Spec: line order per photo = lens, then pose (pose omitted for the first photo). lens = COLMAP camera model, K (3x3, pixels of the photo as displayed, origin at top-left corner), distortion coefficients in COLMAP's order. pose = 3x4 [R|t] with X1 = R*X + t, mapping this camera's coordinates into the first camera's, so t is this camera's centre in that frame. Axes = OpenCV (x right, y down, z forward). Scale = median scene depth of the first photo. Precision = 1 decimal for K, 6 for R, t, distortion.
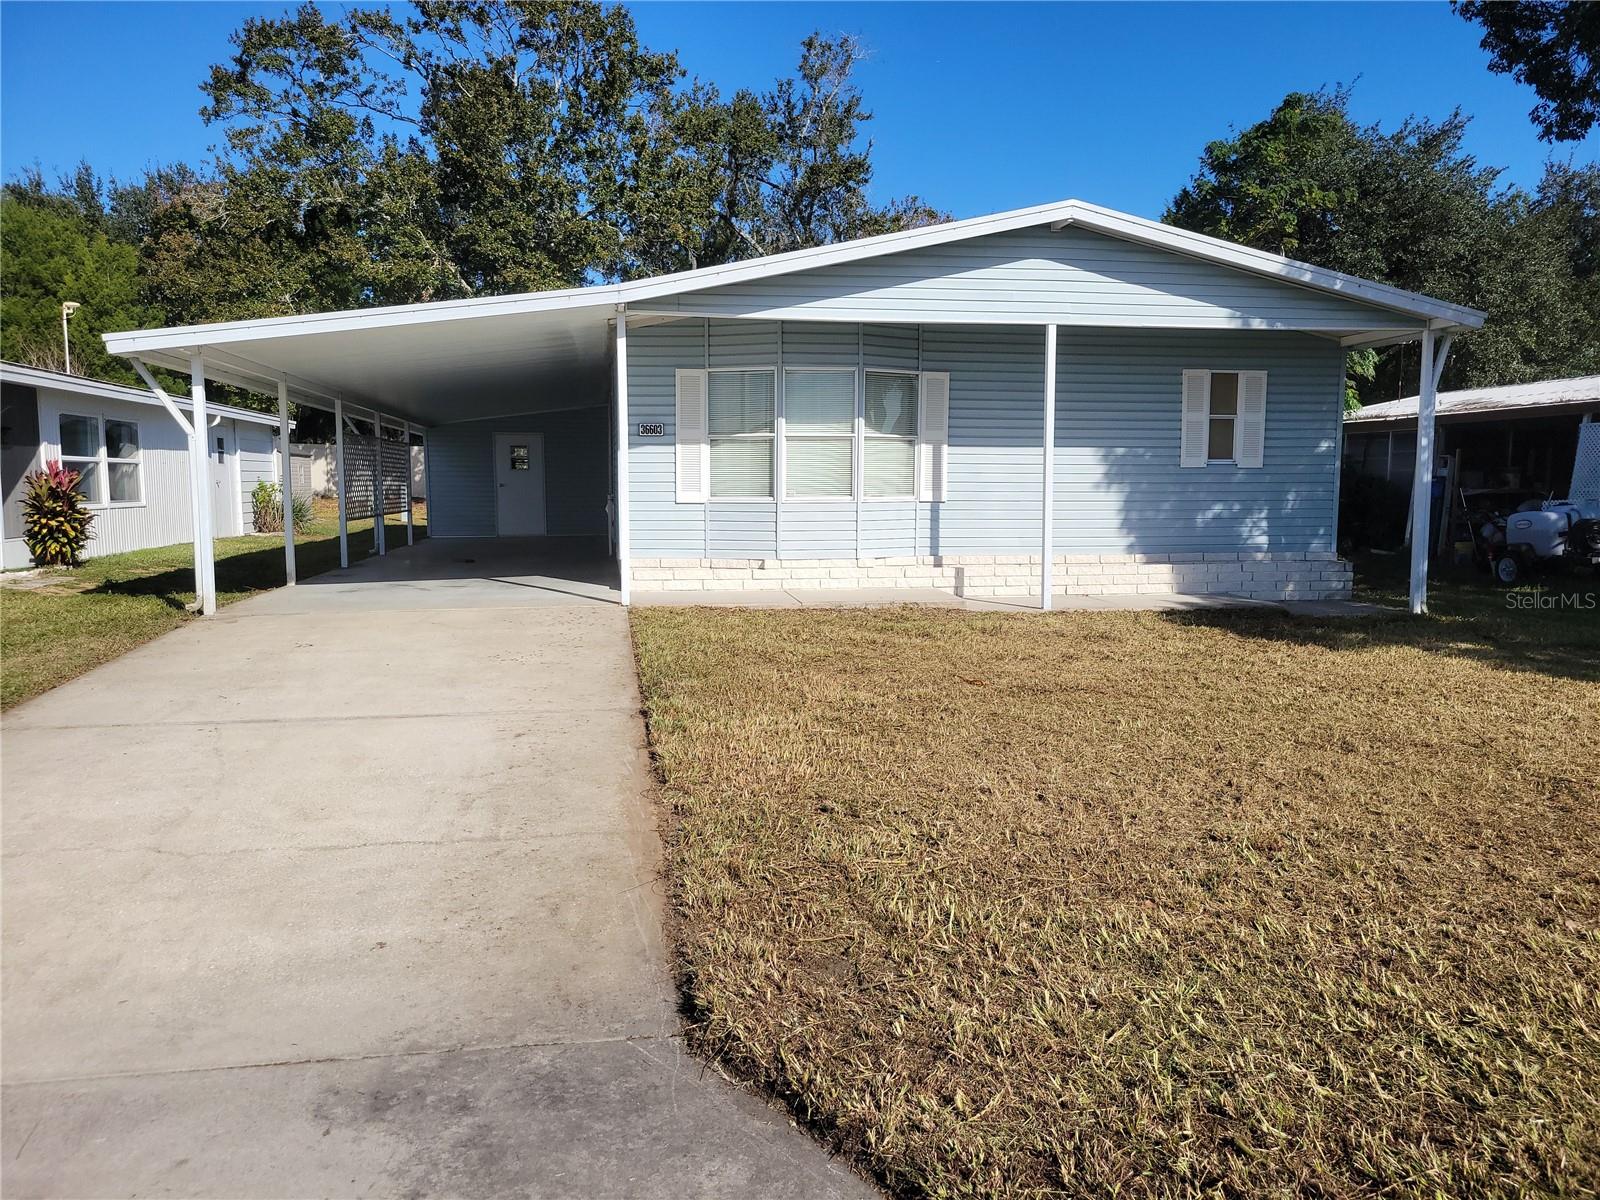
lens RADIAL K [[1179.4, 0, 800.0], [0, 1179.4, 600.0], [0, 0, 1]] dist [0.033275, 0.001658]
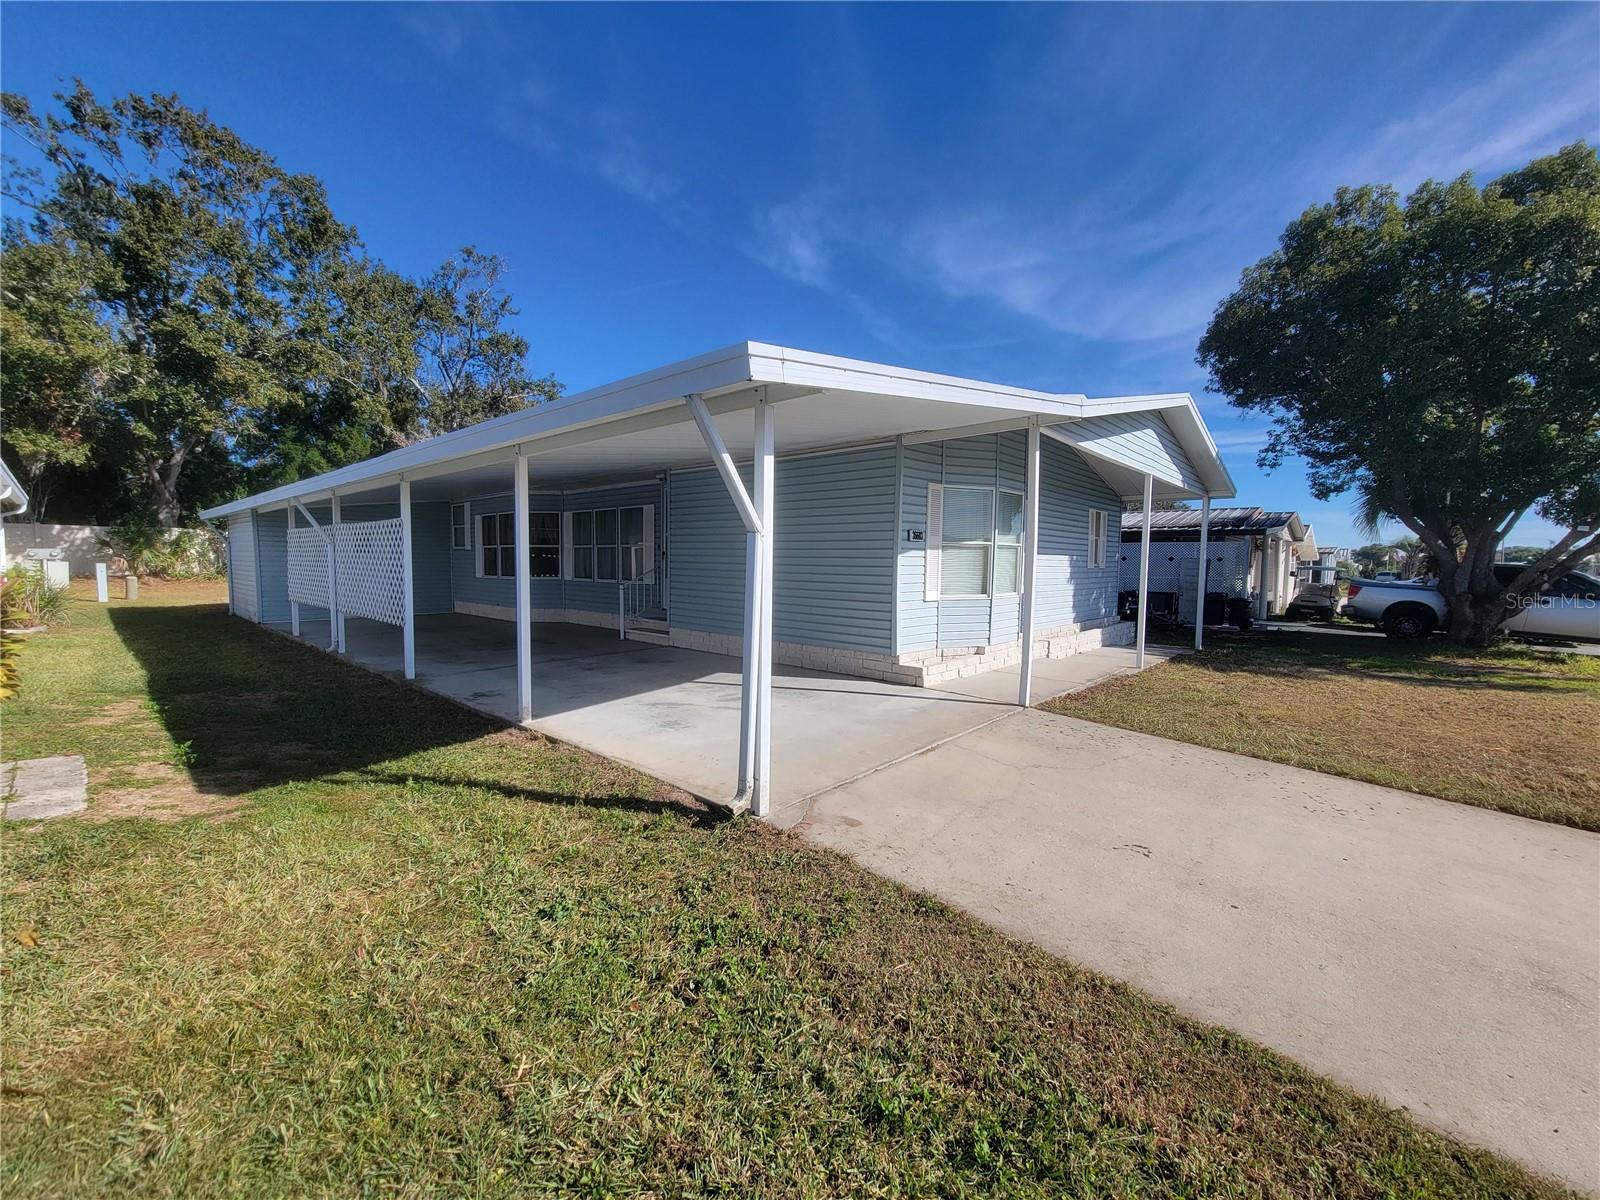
lens RADIAL K [[646.3, 0, 800.0], [0, 646.3, 600.0], [0, 0, 1]] dist [0.003087, -0.003849]
pose [[0.784037, -0.029197, 0.620027, -0.541971], [0.051216, 0.998530, -0.017742, -0.074085], [-0.618597, 0.045666, 0.784380, 0.557264]]
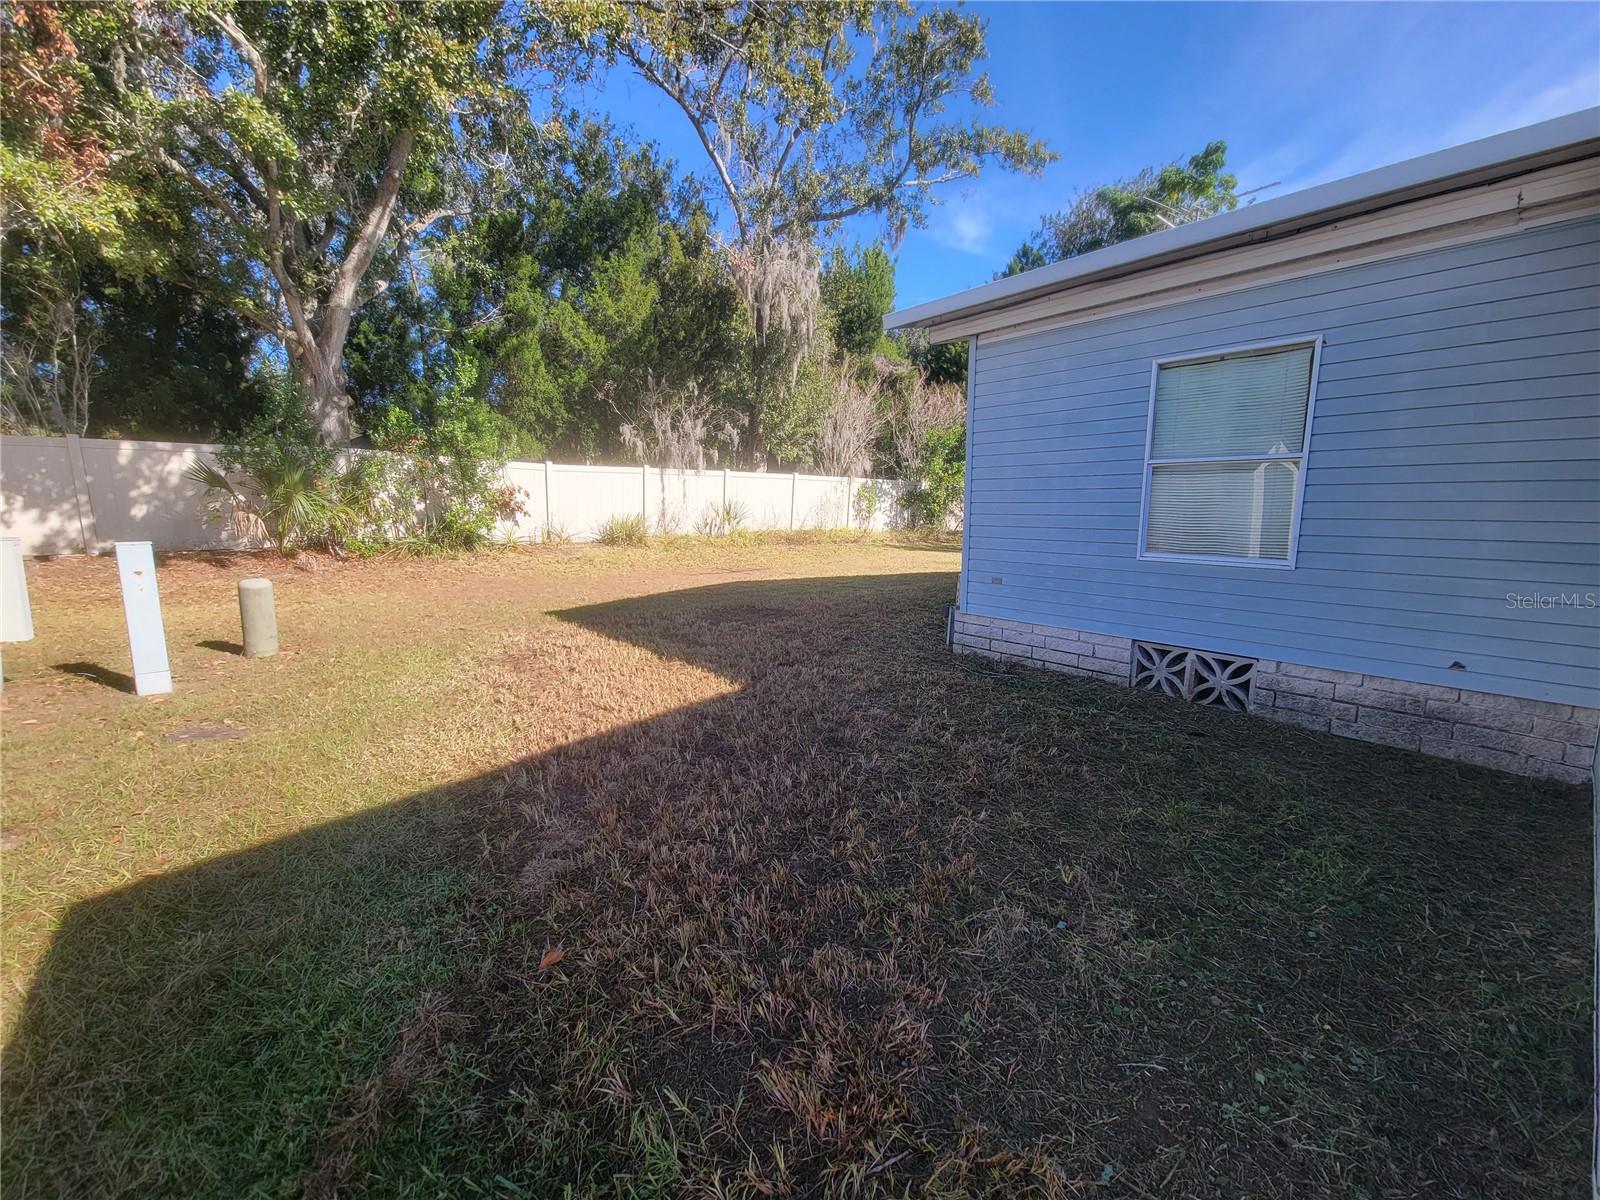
lens RADIAL K [[645.7, 0, 800.0], [0, 645.7, 600.0], [0, 0, 1]] dist [-0.001197, 0.000193]
pose [[0.888877, -0.075141, 0.451941, -0.662456], [0.049703, 0.996452, 0.067917, -0.230826], [-0.455441, -0.037907, 0.889458, 2.077112]]
